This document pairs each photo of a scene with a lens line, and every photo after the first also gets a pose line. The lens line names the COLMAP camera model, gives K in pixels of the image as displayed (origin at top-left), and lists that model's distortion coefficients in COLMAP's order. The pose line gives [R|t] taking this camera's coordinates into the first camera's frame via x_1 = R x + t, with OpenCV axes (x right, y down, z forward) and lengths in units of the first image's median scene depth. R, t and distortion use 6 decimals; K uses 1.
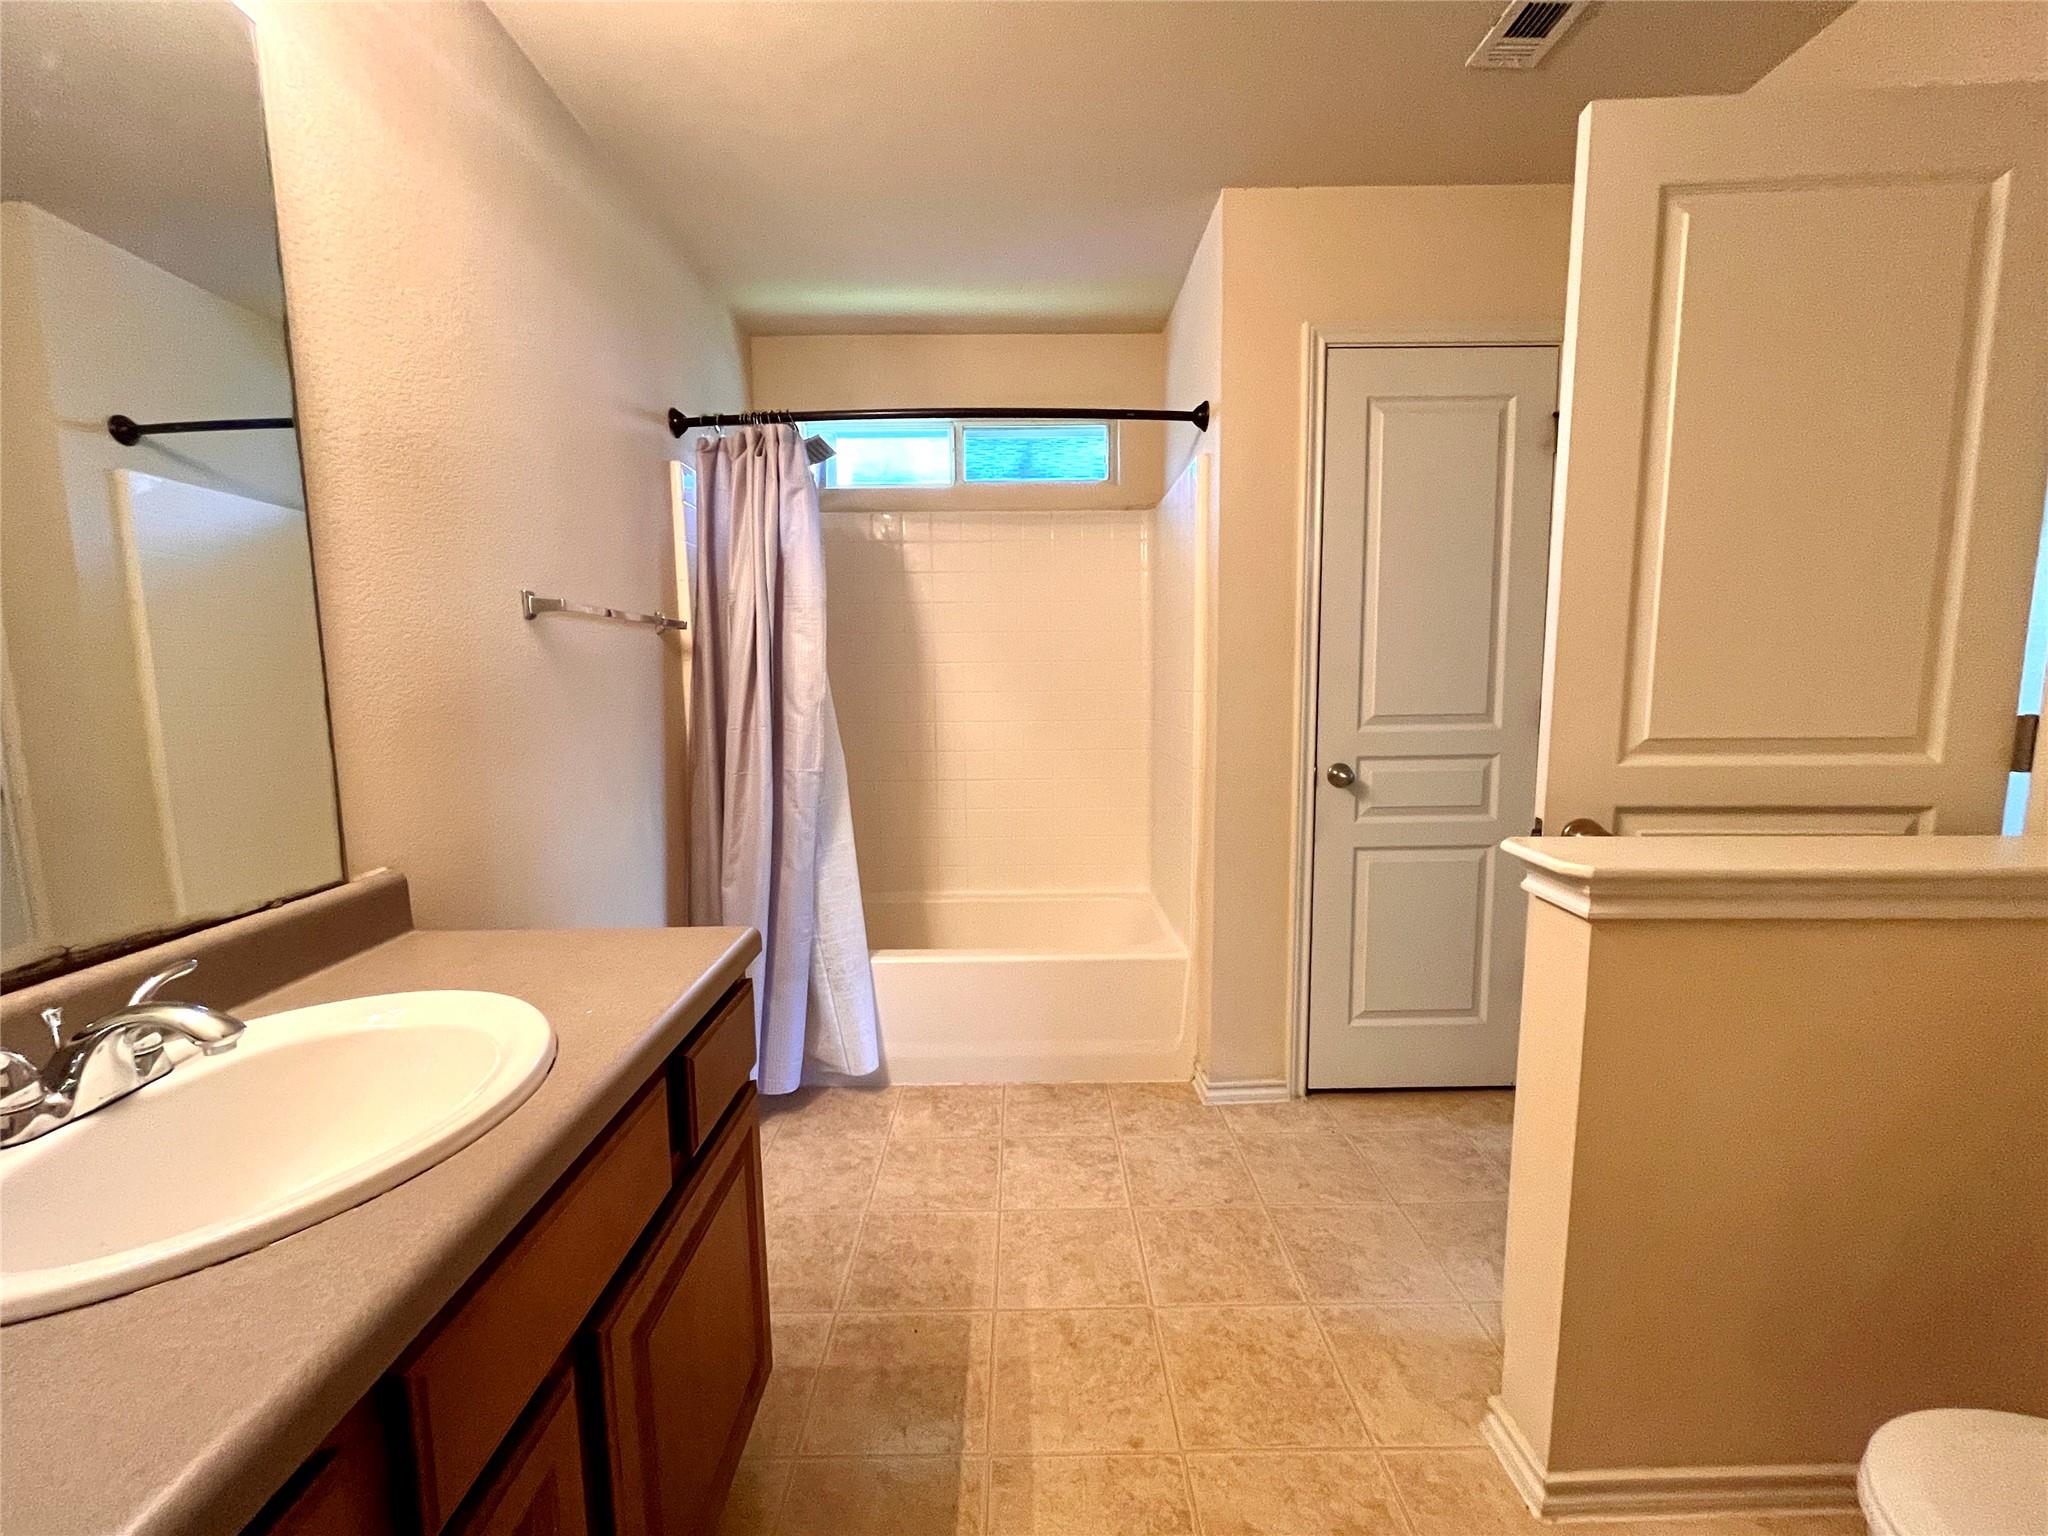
lens RADIAL K [[835.0, 0, 1024.0], [0, 835.0, 768.0], [0, 0, 1]] dist [-0.001544, -0.000276]
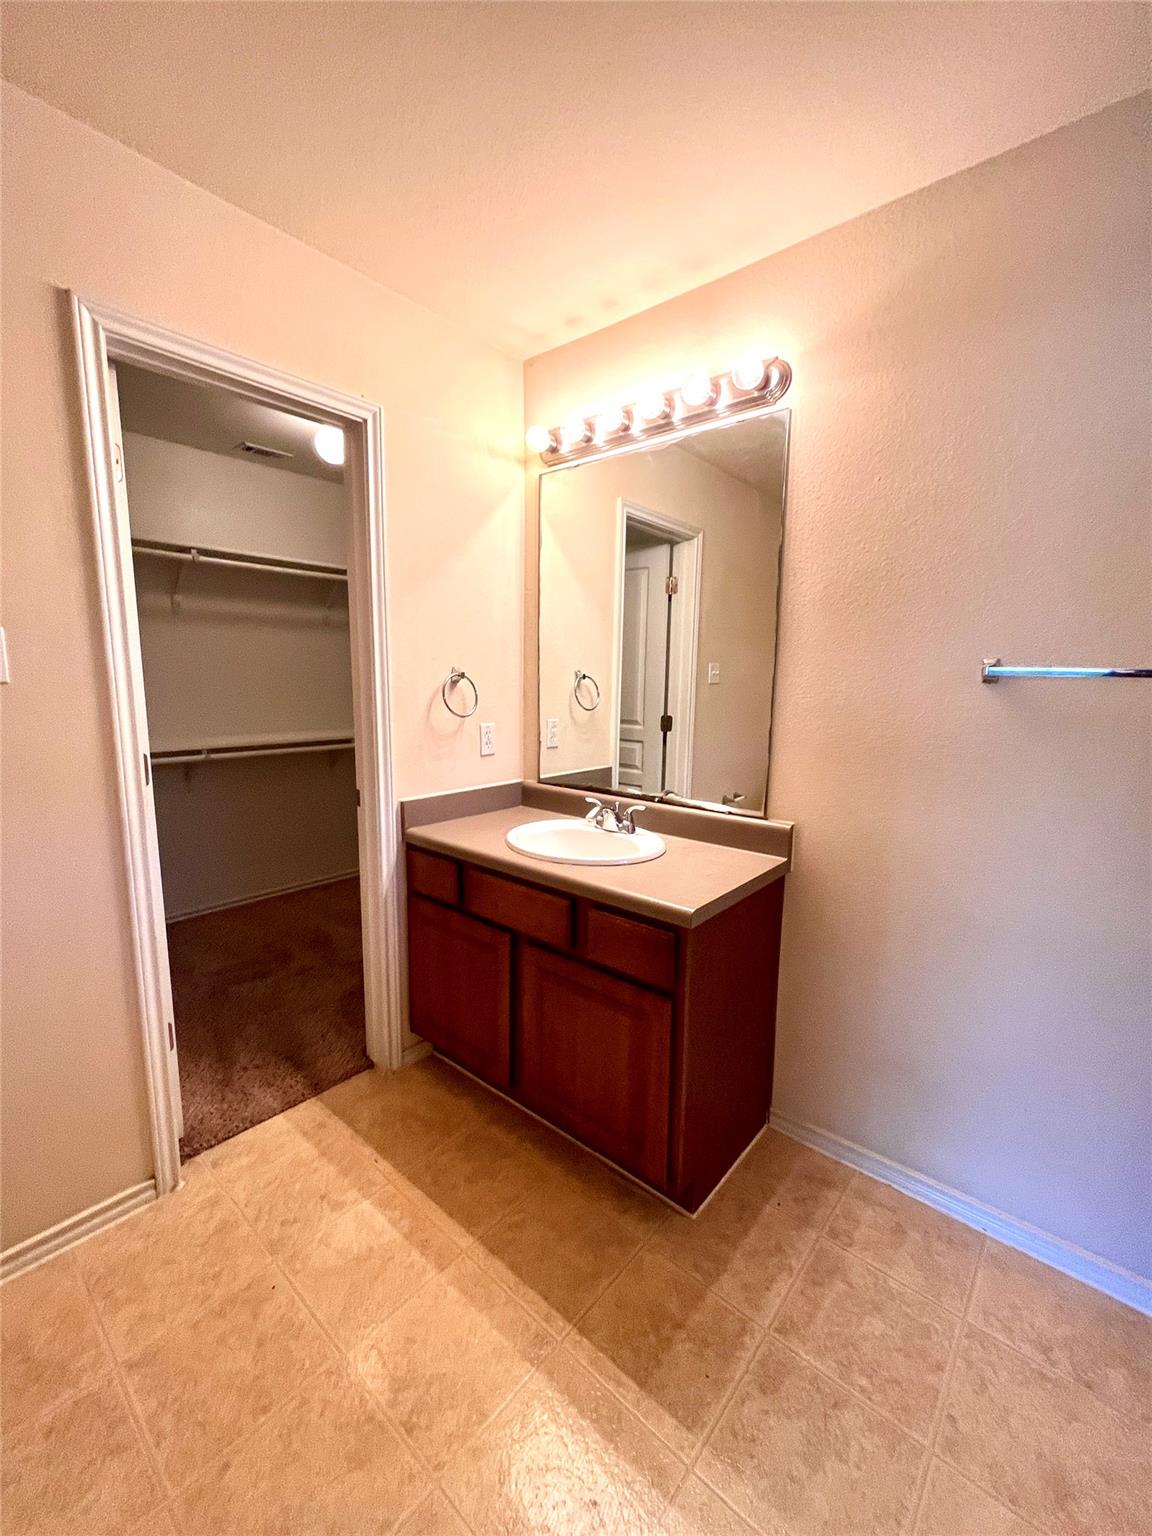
lens RADIAL K [[626.2, 0, 576.0], [0, 626.2, 768.0], [0, 0, 1]] dist [-0.001544, -0.000276]
pose [[-0.666316, 0.107017, -0.737950, 0.500576], [-0.083930, 0.972595, 0.216827, -0.226414], [0.740931, 0.206411, -0.639074, 1.300112]]
